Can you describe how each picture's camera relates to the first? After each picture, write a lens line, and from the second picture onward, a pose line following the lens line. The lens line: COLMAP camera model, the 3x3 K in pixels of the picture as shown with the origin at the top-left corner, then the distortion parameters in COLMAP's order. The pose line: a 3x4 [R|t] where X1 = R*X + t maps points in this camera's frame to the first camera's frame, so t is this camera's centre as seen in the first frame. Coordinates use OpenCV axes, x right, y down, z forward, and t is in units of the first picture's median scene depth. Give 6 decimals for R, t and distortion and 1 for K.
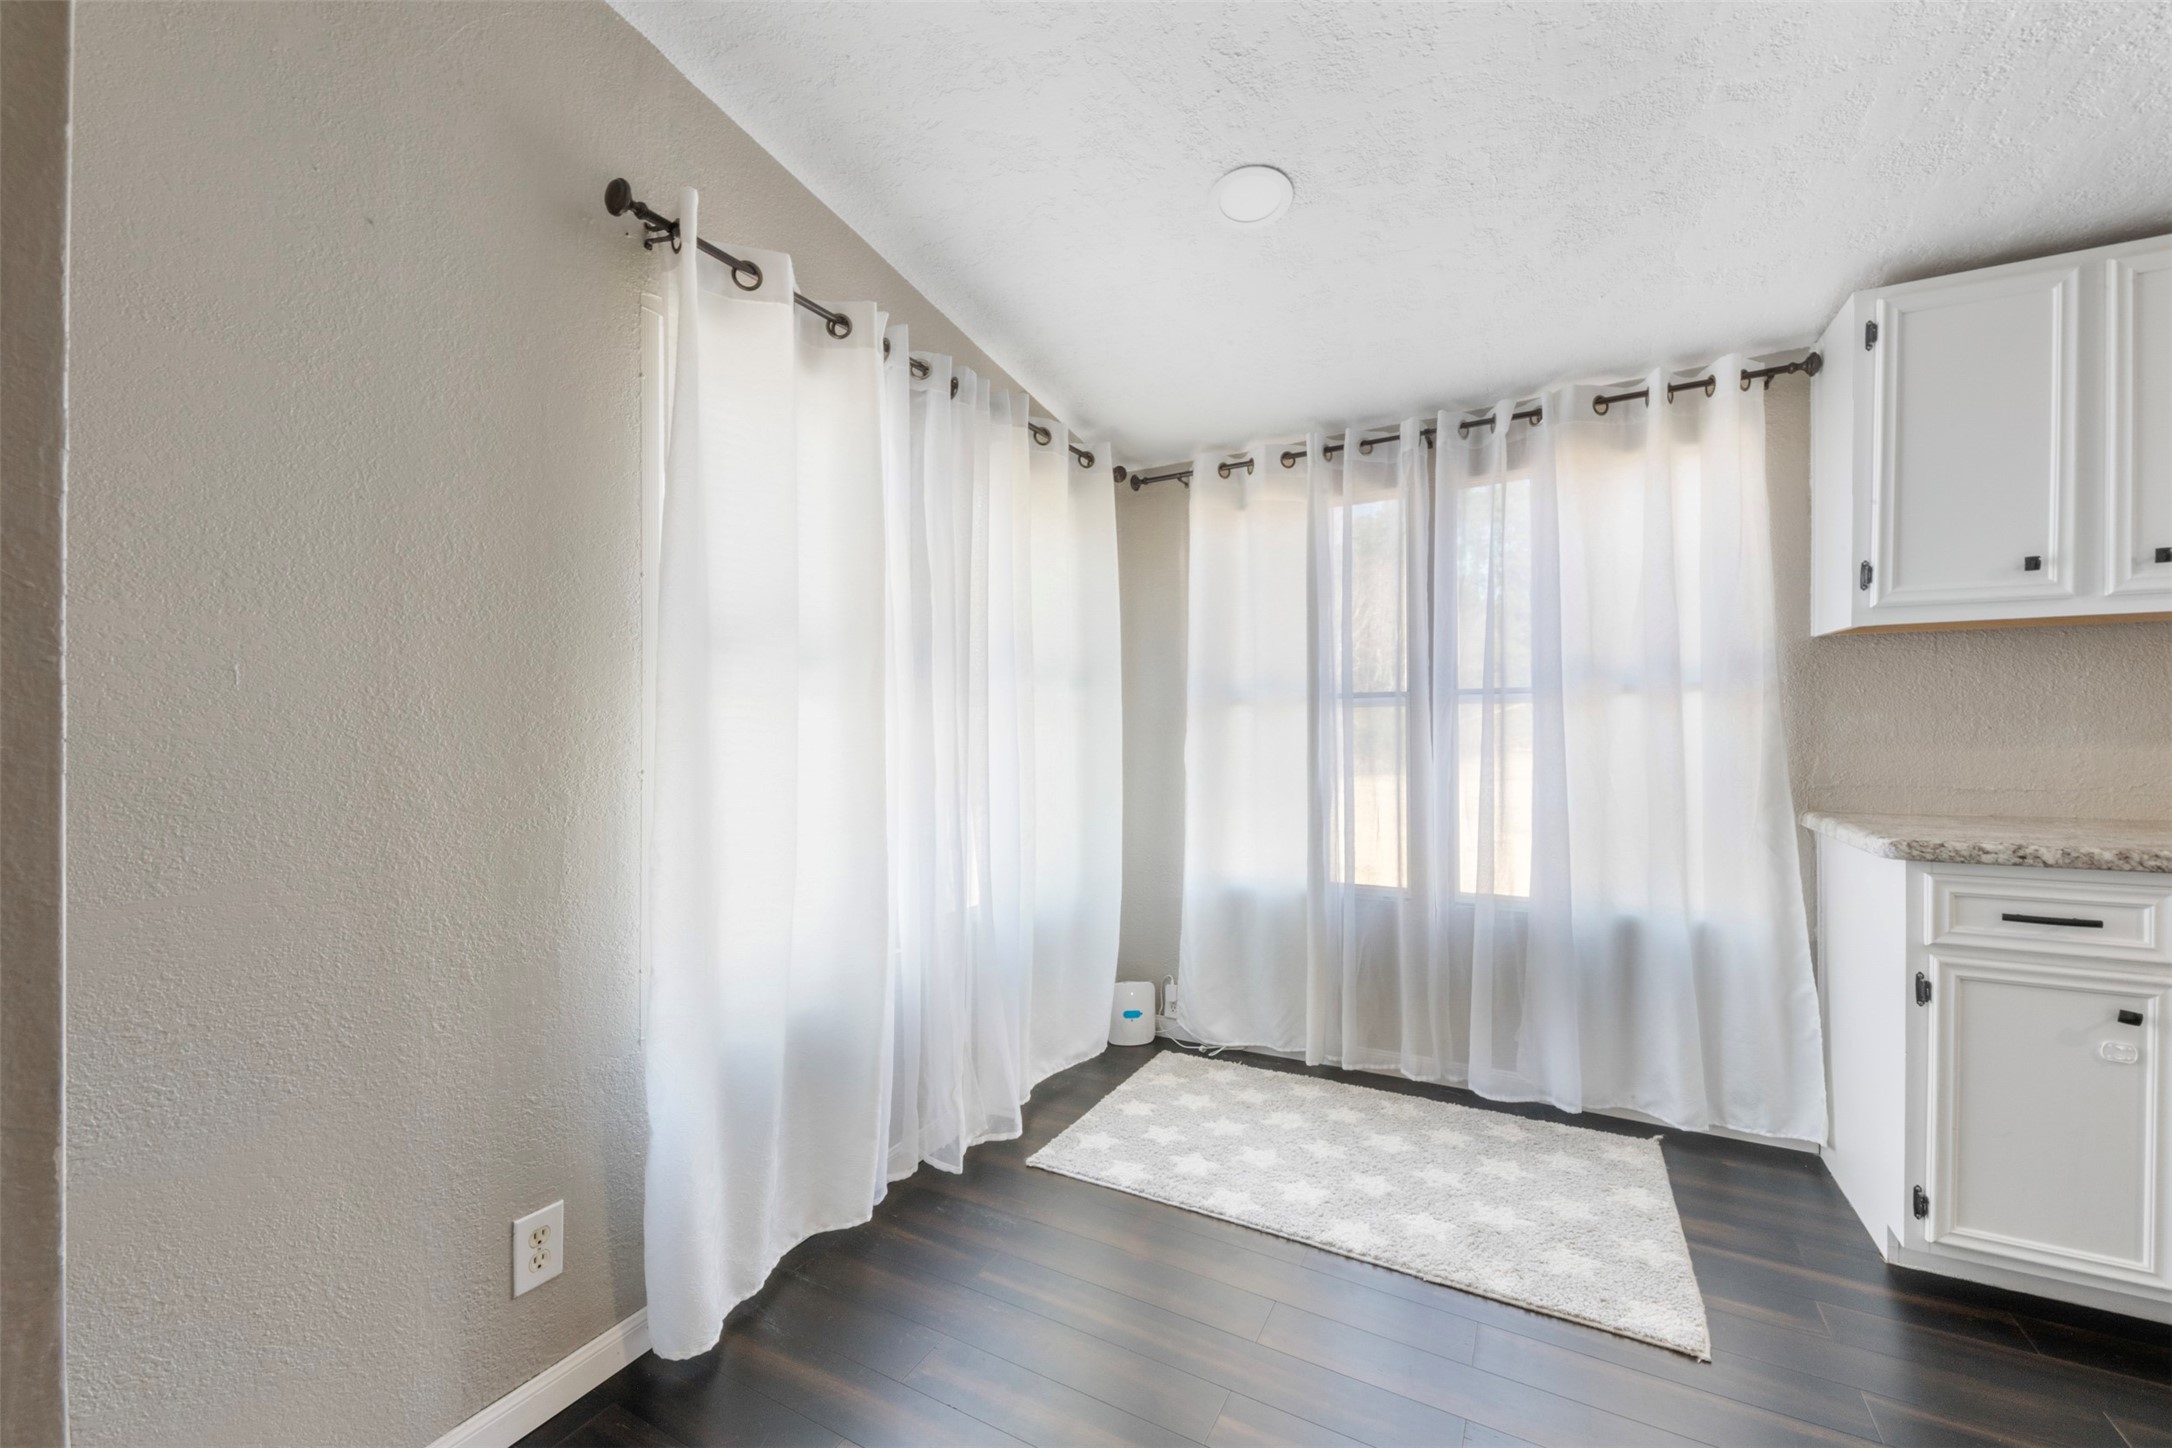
lens RADIAL K [[860.9, 0, 1072.2], [0, 860.9, 739.8], [0, 0, 1]] dist [0.002580, -0.004533]
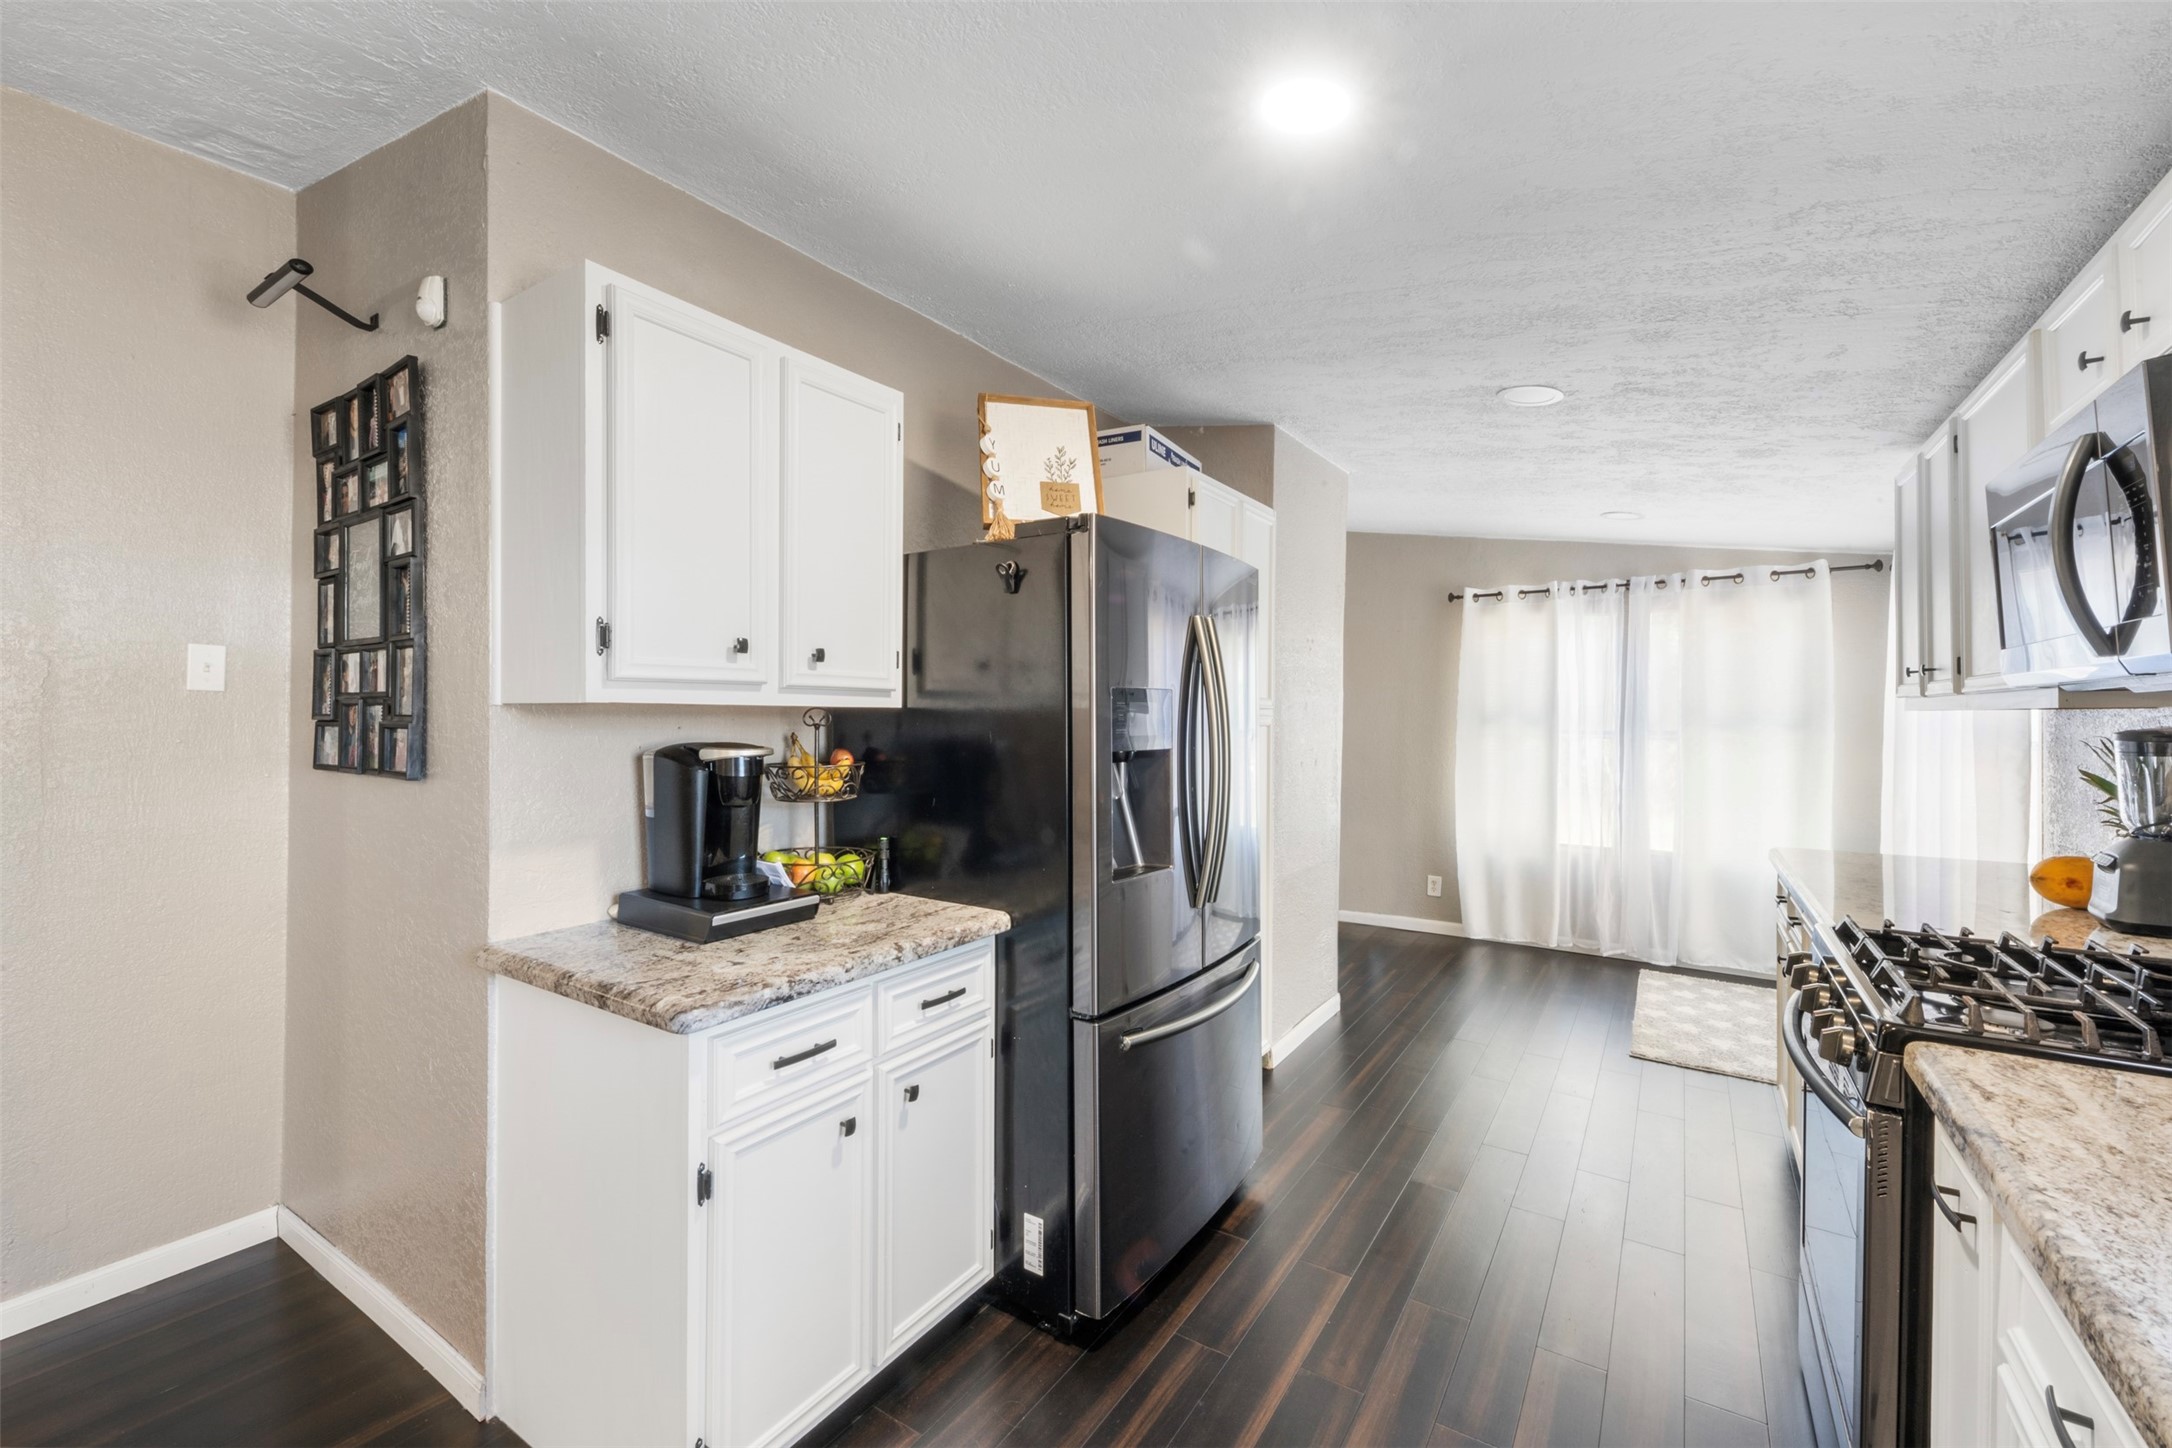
lens RADIAL K [[912.3, 0, 1065.0], [0, 912.3, 713.9], [0, 0, 1]] dist [0.010928, -0.000818]
pose [[-0.074788, 0.010064, -0.997149, 2.239048], [-0.023703, 0.999649, 0.011867, -0.103126], [0.996918, 0.024523, -0.074523, -0.199349]]
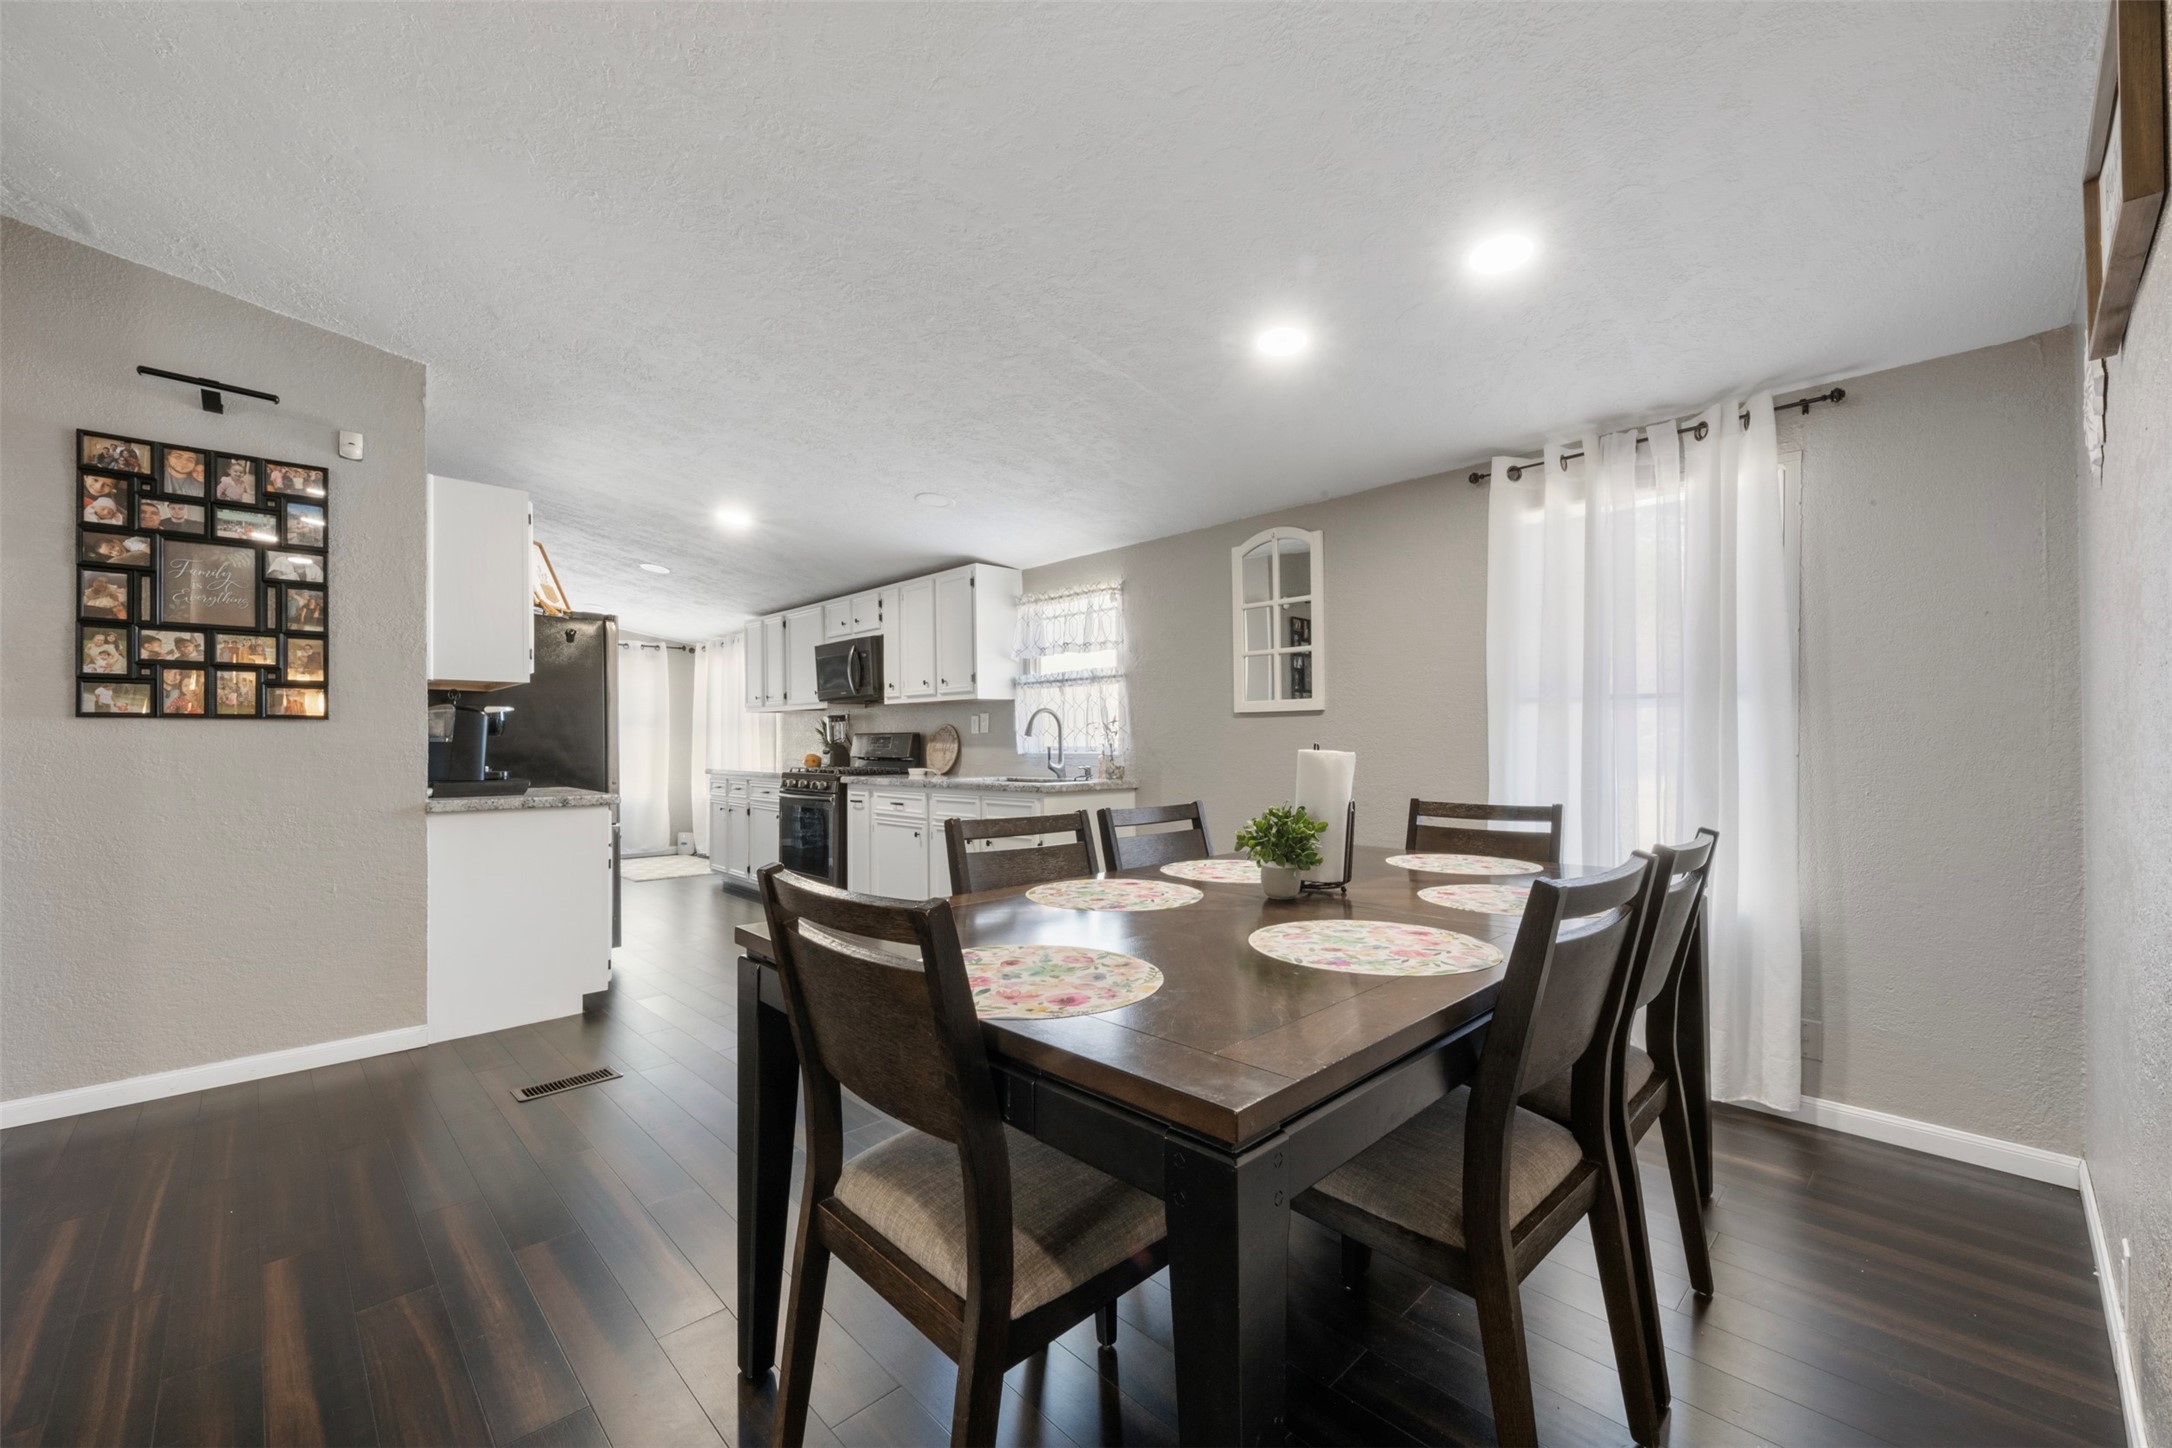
lens RADIAL K [[845.8, 0, 1076.1], [0, 845.8, 739.7], [0, 0, 1]] dist [0.001286, -0.000204]
pose [[0.958618, 0.006841, -0.284613, 2.944550], [-0.012659, 0.999747, -0.018608, 0.024952], [0.284414, 0.021441, 0.958462, -1.812083]]
